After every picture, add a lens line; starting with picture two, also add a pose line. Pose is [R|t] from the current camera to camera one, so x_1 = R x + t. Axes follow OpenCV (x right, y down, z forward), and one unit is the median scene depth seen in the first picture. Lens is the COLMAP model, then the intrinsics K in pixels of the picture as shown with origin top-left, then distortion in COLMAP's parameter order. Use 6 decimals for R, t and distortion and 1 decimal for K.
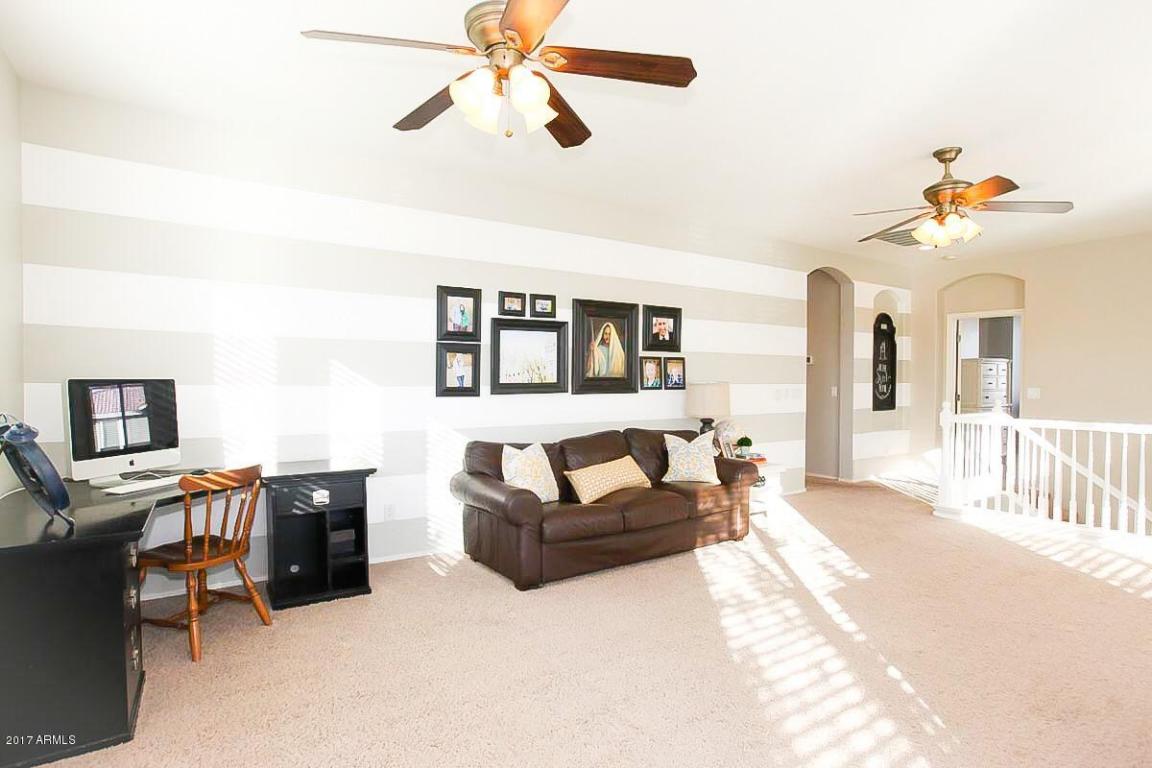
lens RADIAL K [[600.1, 0, 576.2], [0, 600.1, 379.5], [0, 0, 1]] dist [-0.038236, 0.000703]
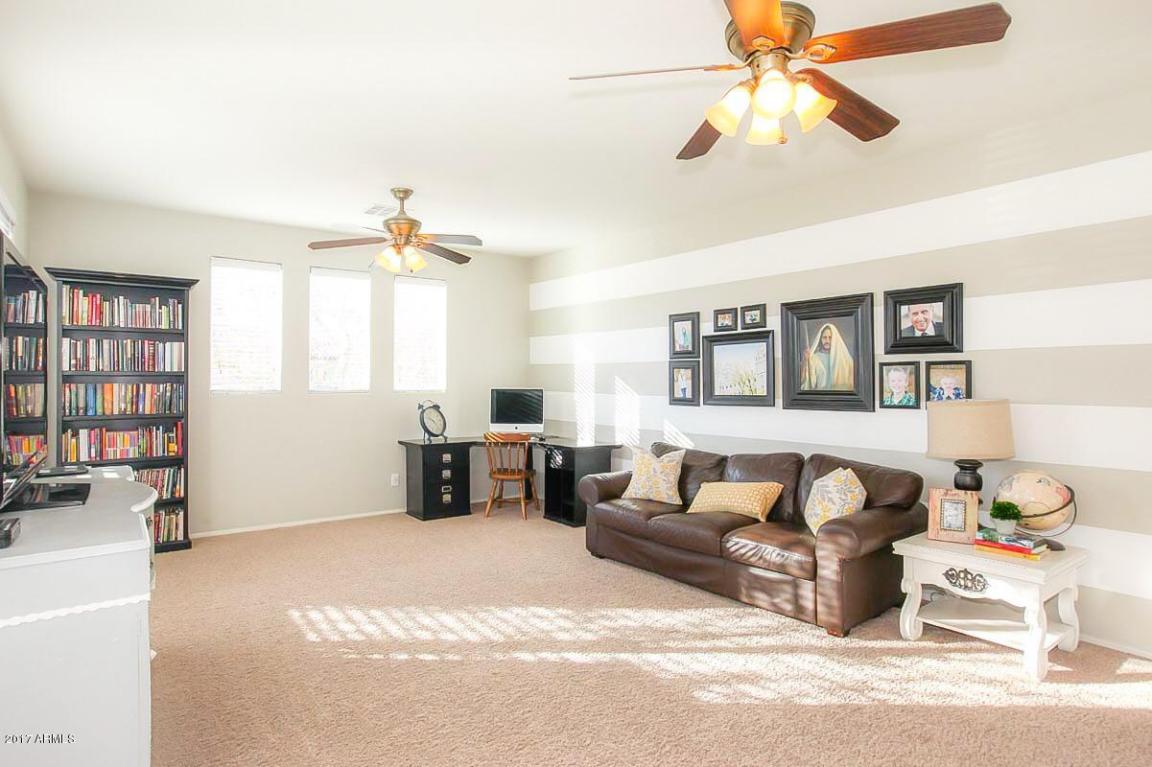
lens RADIAL K [[622.4, 0, 577.0], [0, 622.4, 383.9], [0, 0, 1]] dist [-0.026562, 0.000023]
pose [[0.065413, 0.005648, -0.997842, 0.940031], [0.004171, 0.999974, 0.005933, -0.020723], [0.997850, -0.004550, 0.065388, 0.649962]]
